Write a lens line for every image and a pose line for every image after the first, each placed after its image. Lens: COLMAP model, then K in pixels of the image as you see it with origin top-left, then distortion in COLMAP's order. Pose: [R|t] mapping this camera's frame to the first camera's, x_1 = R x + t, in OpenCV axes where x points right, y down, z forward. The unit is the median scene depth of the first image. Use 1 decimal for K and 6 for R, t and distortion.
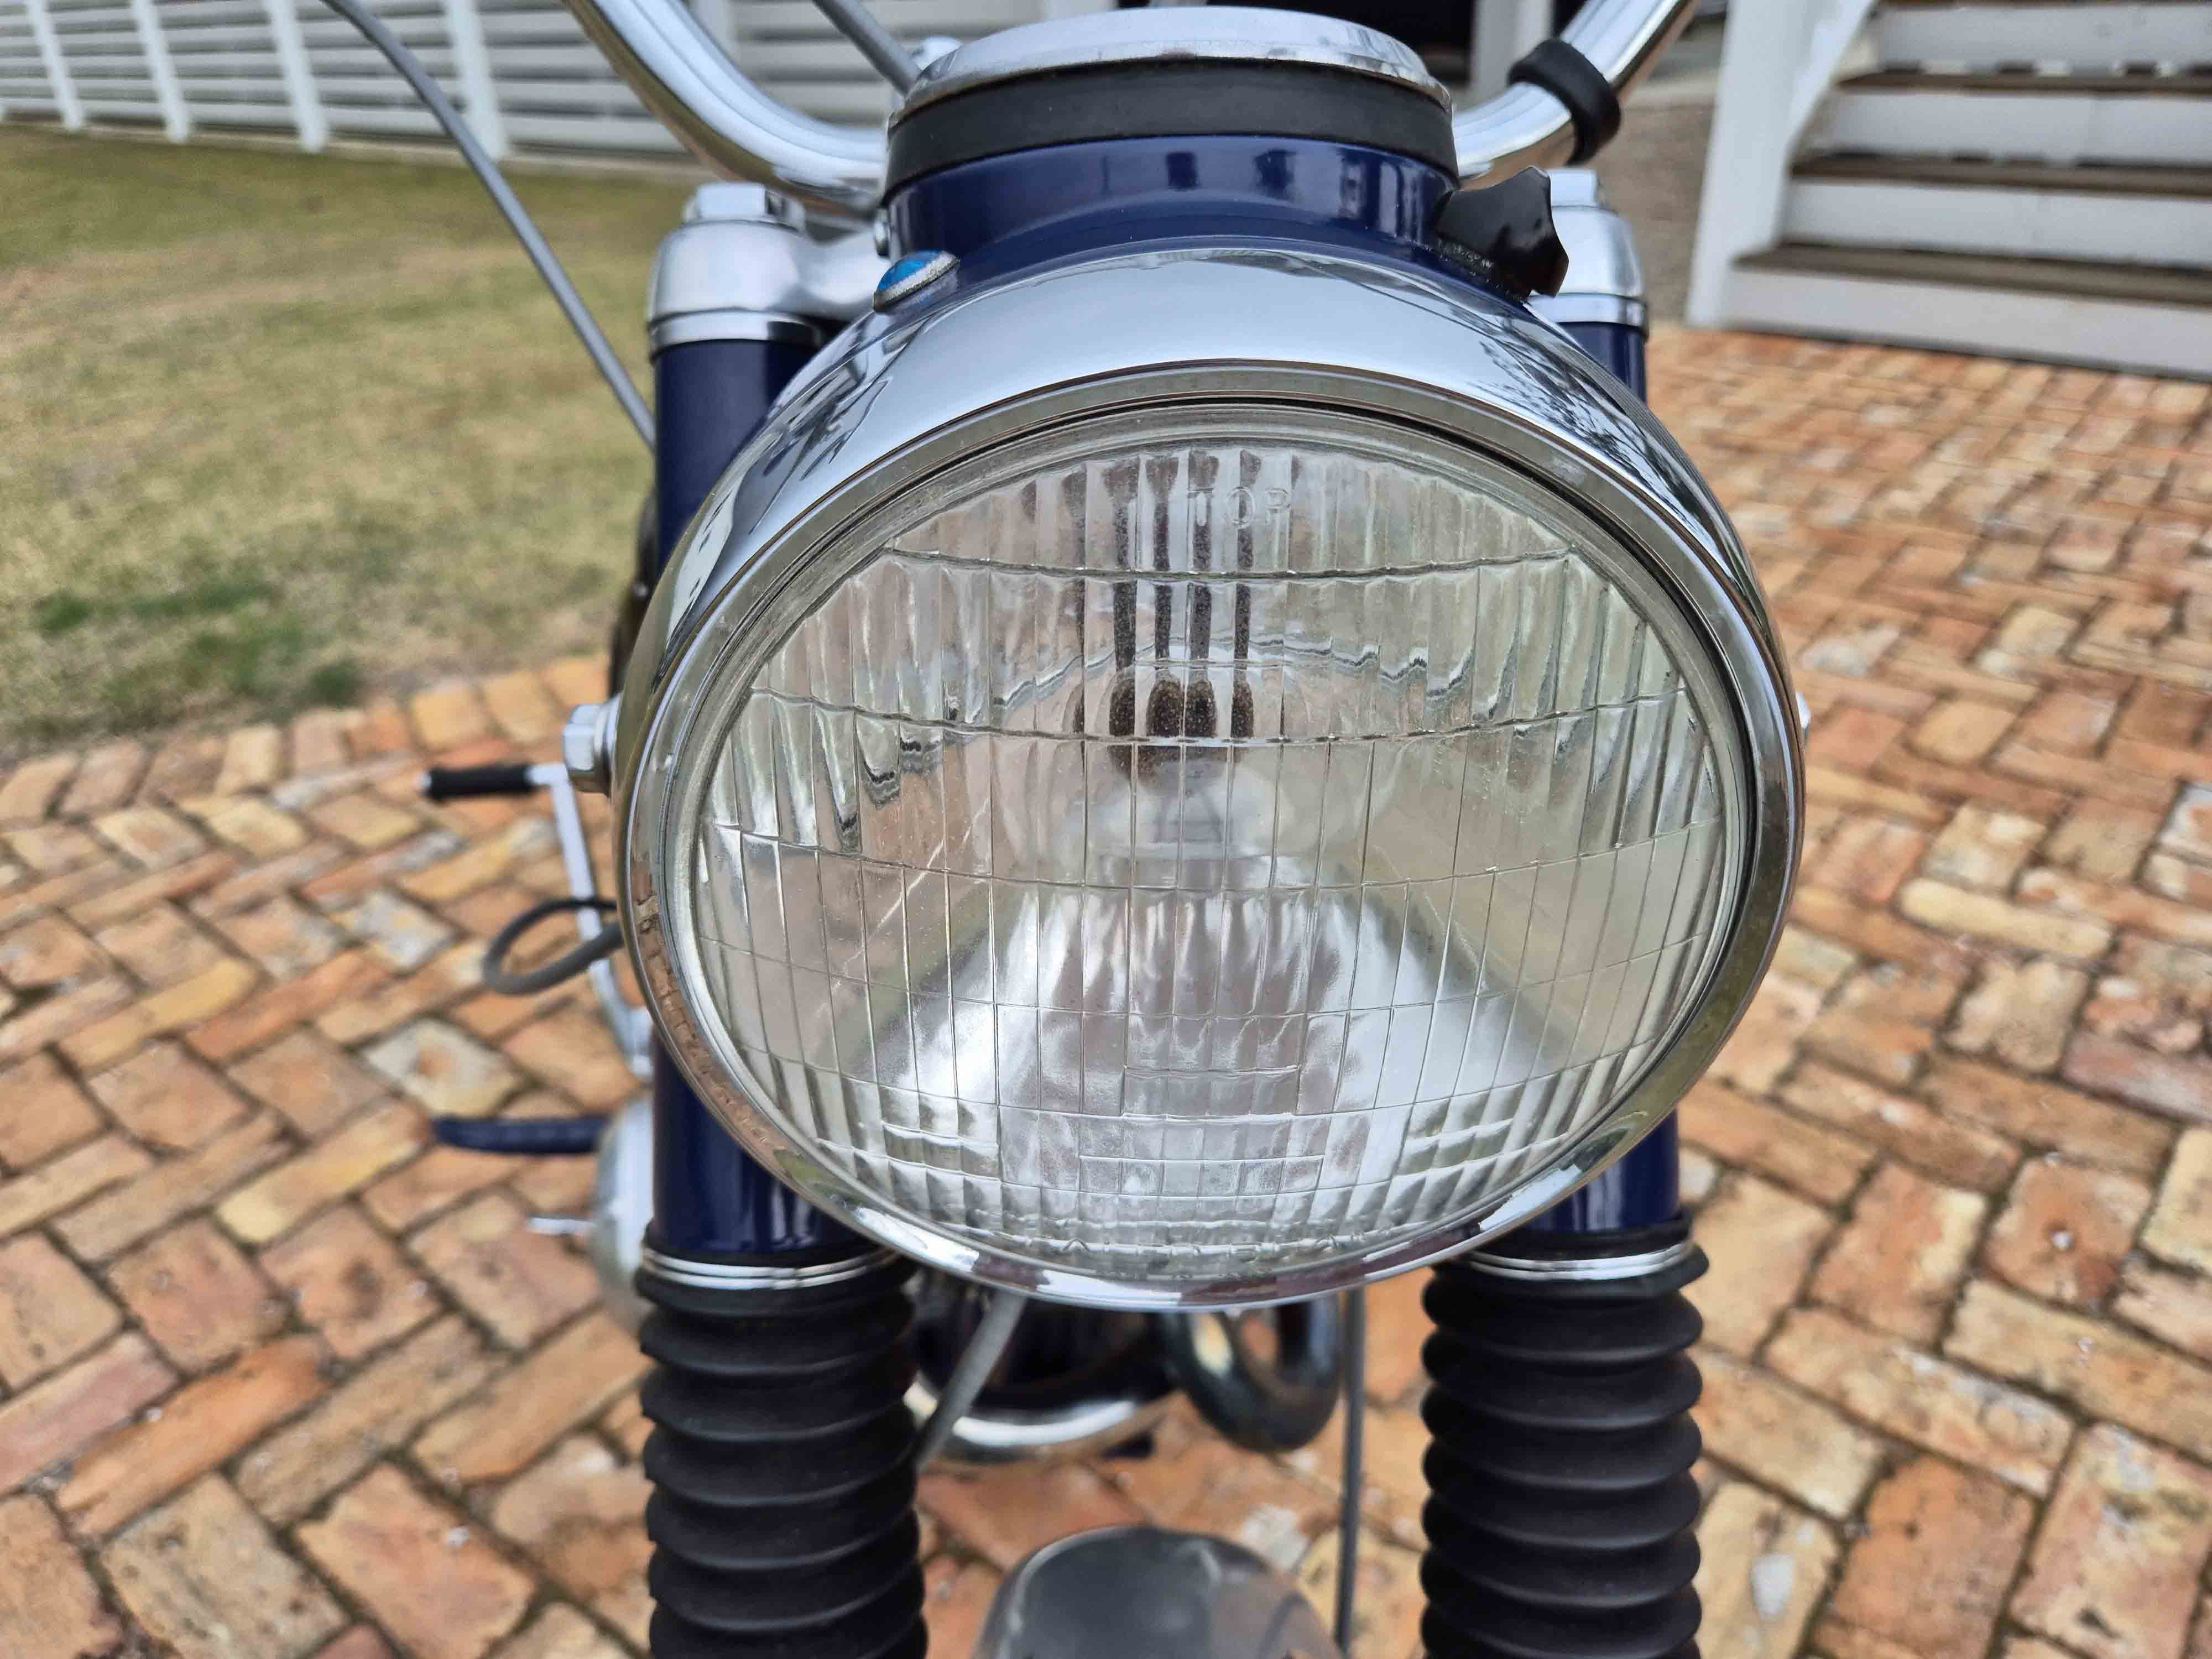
lens RADIAL K [[1510.1, 0, 1106.0], [0, 1510.1, 829.5], [0, 0, 1]] dist [0.000470, -0.000139]
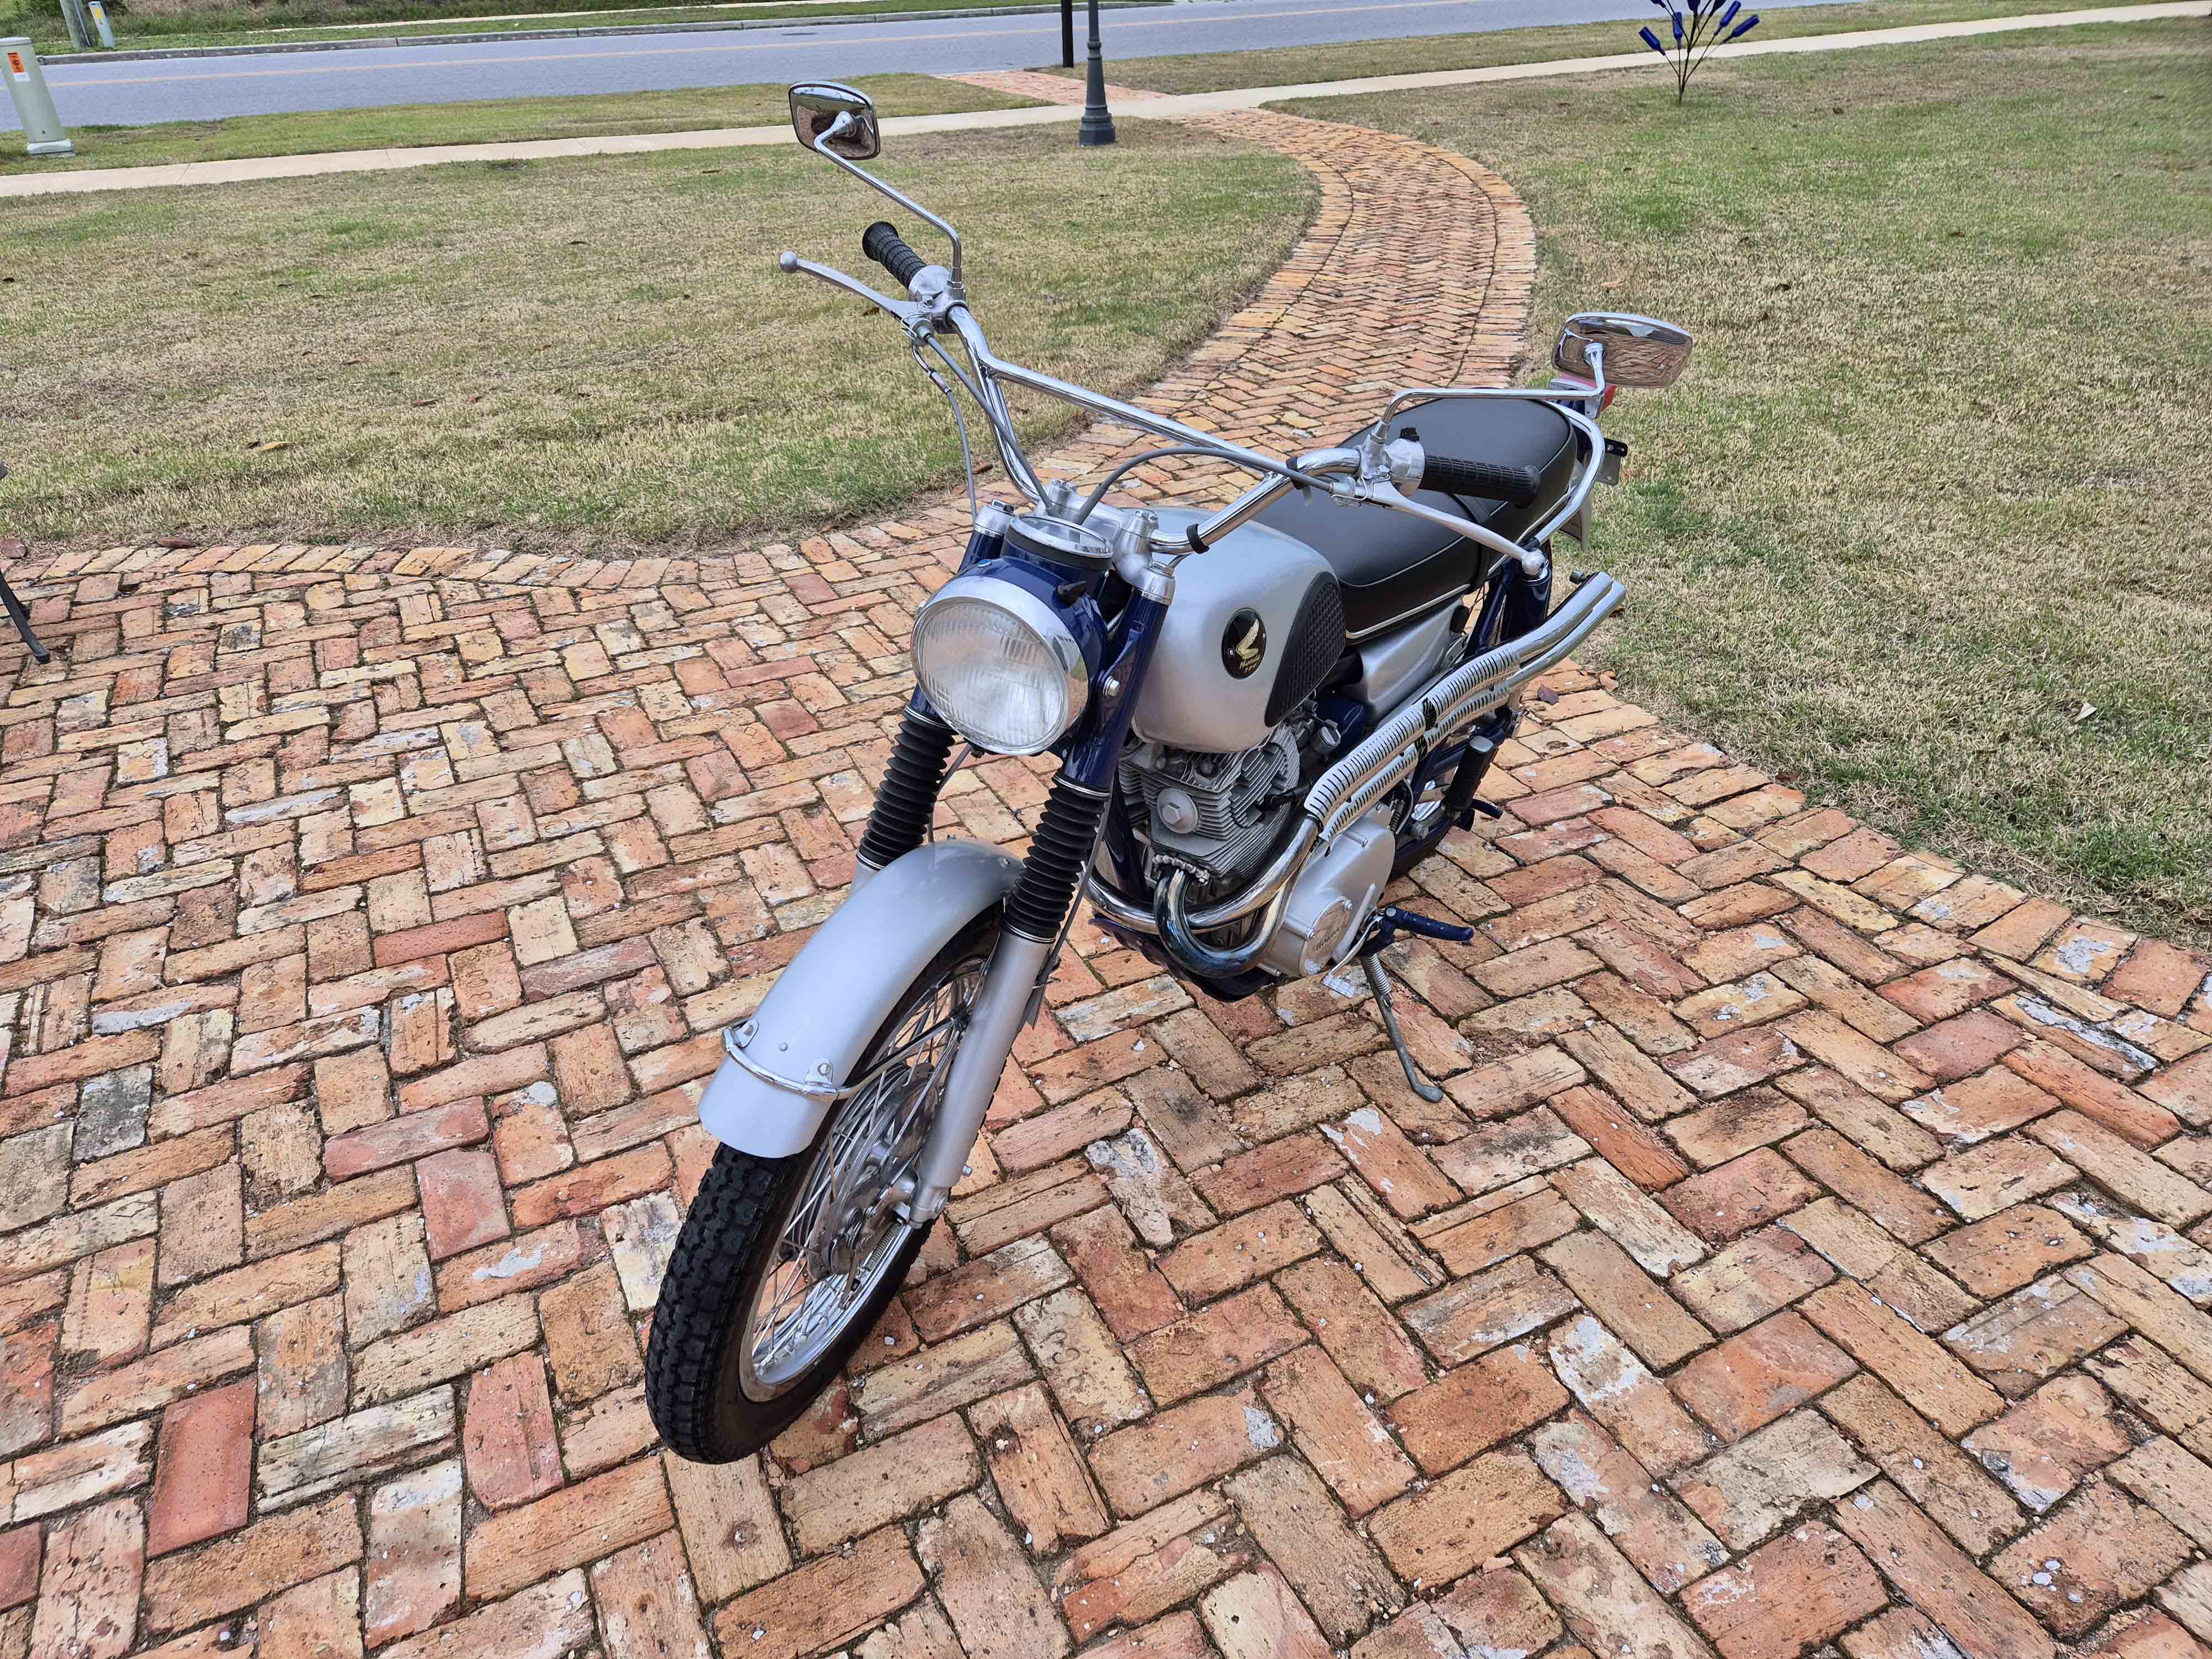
lens RADIAL K [[1463.7, 0, 1084.9], [0, 1463.7, 833.5], [0, 0, 1]] dist [0.081826, -0.068370]
pose [[-0.395765, 0.524542, -0.753808, 1.702478], [-0.415974, 0.629401, 0.656368, -1.283755], [0.818740, 0.573332, -0.030899, 1.442771]]
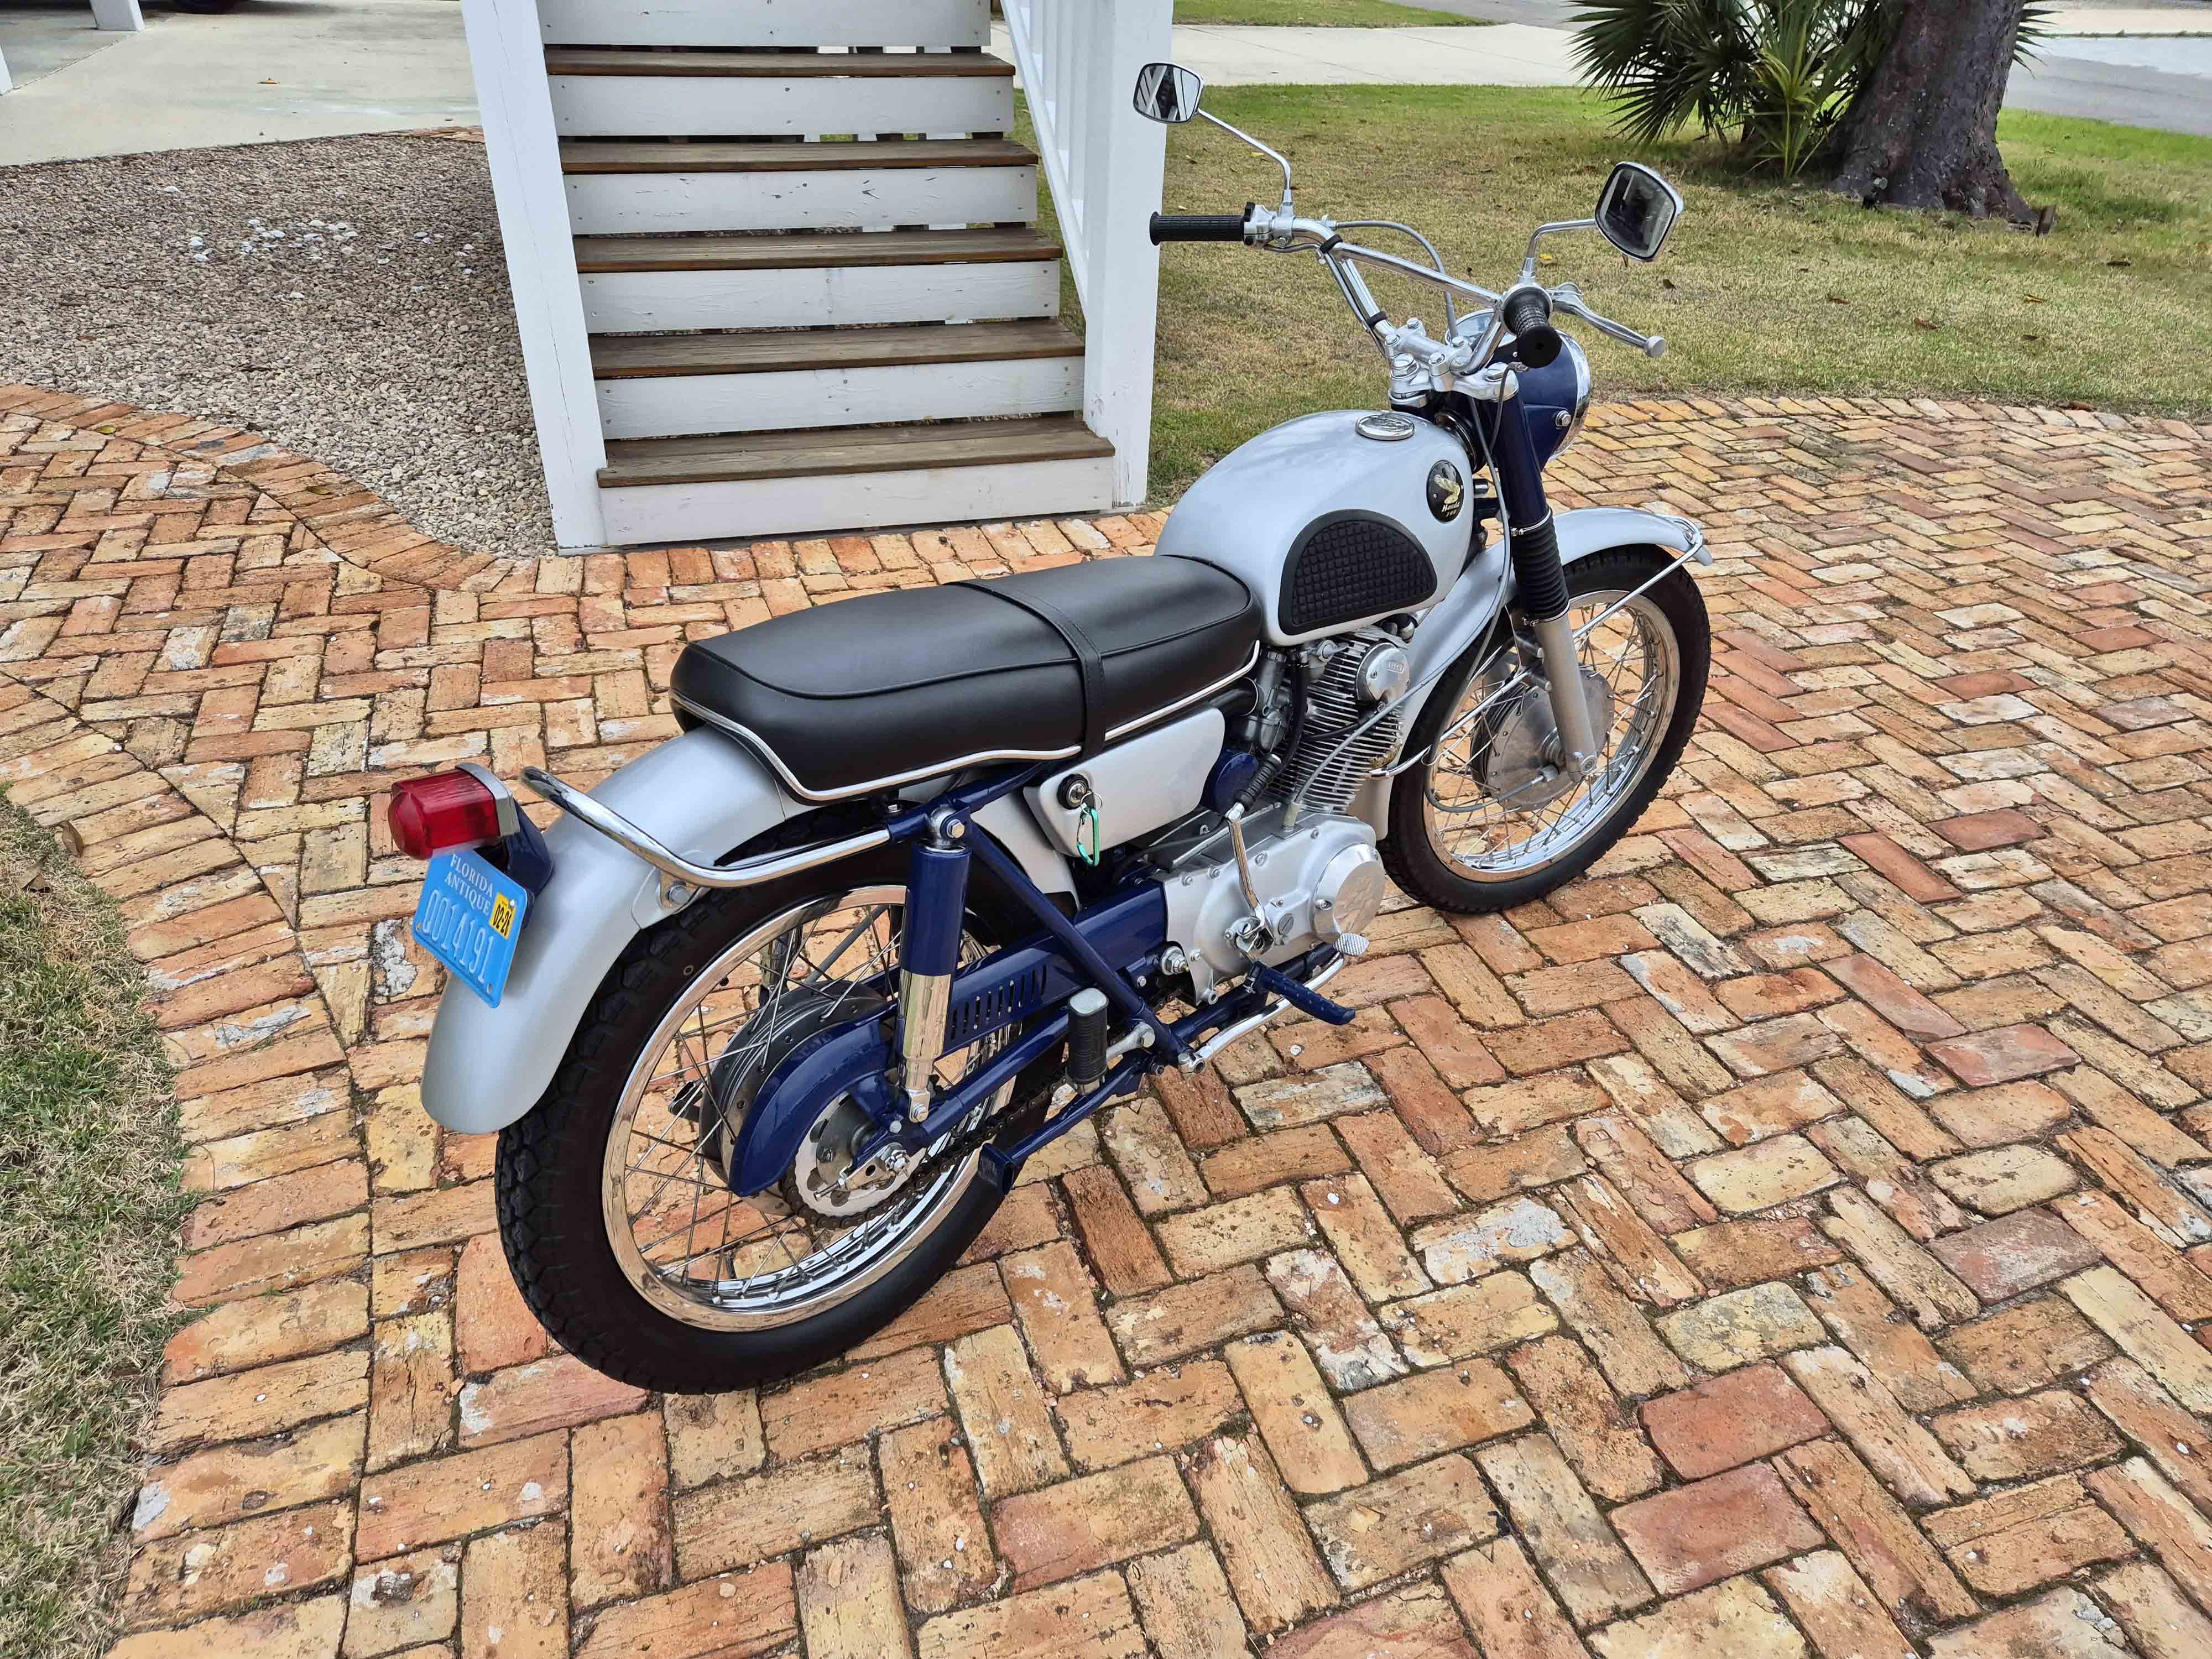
lens RADIAL K [[1463.7, 0, 1084.9], [0, 1463.7, 833.5], [0, 0, 1]] dist [0.081826, -0.068370]
pose [[0.501684, -0.417671, 0.757538, -0.543257], [0.379855, 0.893136, 0.240872, -0.792007], [-0.777189, 0.166913, 0.606727, 0.781419]]
